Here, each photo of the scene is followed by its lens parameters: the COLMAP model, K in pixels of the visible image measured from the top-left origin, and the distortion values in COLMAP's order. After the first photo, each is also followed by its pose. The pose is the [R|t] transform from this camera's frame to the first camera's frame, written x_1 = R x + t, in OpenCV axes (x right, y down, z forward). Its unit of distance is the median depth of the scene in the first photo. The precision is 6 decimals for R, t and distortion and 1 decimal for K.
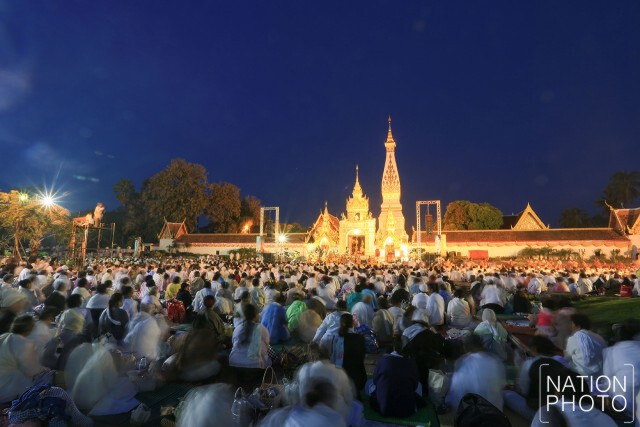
lens RADIAL K [[329.3, 0, 320.0], [0, 329.3, 213.5], [0, 0, 1]] dist [-0.000408, -0.000118]
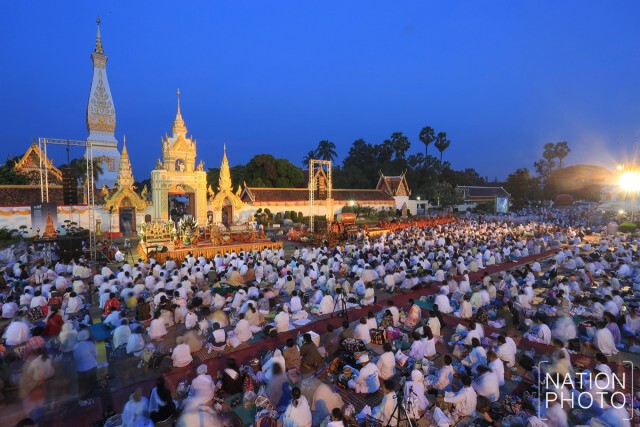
lens RADIAL K [[329.3, 0, 320.0], [0, 329.3, 213.5], [0, 0, 1]] dist [-0.000408, -0.000118]
pose [[0.575832, -0.049561, 0.816065, -0.291788], [-0.092485, 0.987805, 0.125250, -0.005220], [-0.812320, -0.147597, 0.564226, 0.347961]]
